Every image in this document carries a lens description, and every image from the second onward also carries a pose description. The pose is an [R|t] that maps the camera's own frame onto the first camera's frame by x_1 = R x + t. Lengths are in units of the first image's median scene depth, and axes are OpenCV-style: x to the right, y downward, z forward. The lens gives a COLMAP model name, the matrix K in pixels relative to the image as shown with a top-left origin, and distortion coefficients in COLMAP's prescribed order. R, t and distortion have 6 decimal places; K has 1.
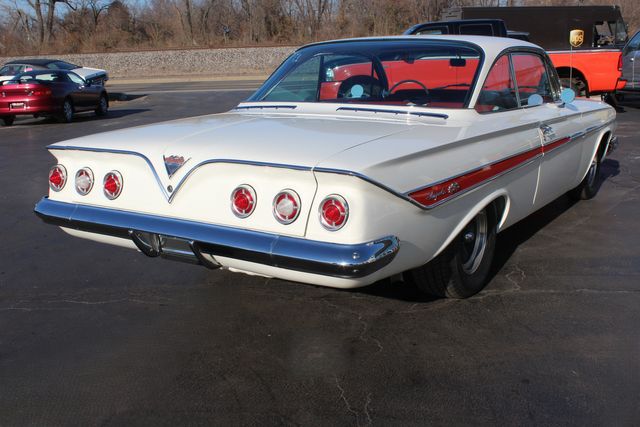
lens RADIAL K [[697.7, 0, 322.1], [0, 697.7, 215.7], [0, 0, 1]] dist [-0.073255, 0.000000]
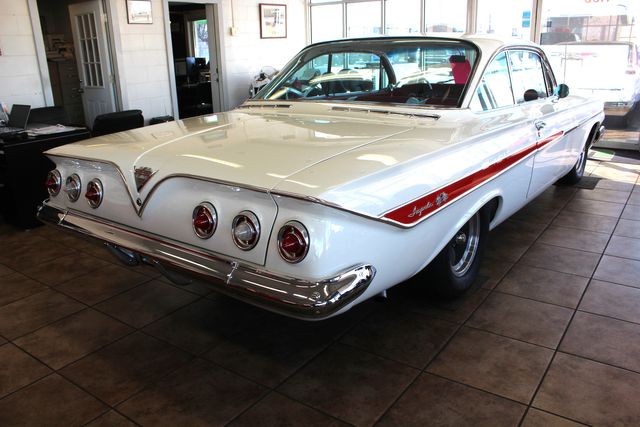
lens RADIAL K [[532.1, 0, 321.5], [0, 532.1, 218.3], [0, 0, 1]] dist [-0.136596, 0.092049]
pose [[0.997233, 0.004979, -0.074171, 0.018783], [0.001172, 0.996577, 0.082660, -0.016682], [0.074328, -0.082518, 0.993814, 0.065944]]
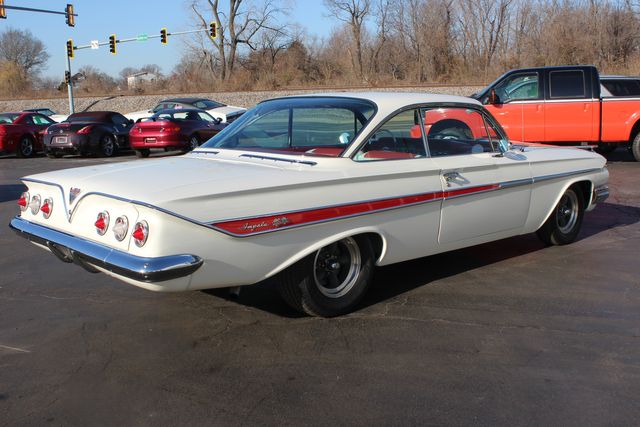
lens RADIAL K [[697.7, 0, 321.8], [0, 697.7, 220.2], [0, 0, 1]] dist [-0.073255, 0.000000]
pose [[0.968624, 0.047103, -0.244025, 0.128684], [-0.058359, 0.997530, -0.039098, 0.000240], [0.241580, 0.052112, 0.968981, -0.042237]]
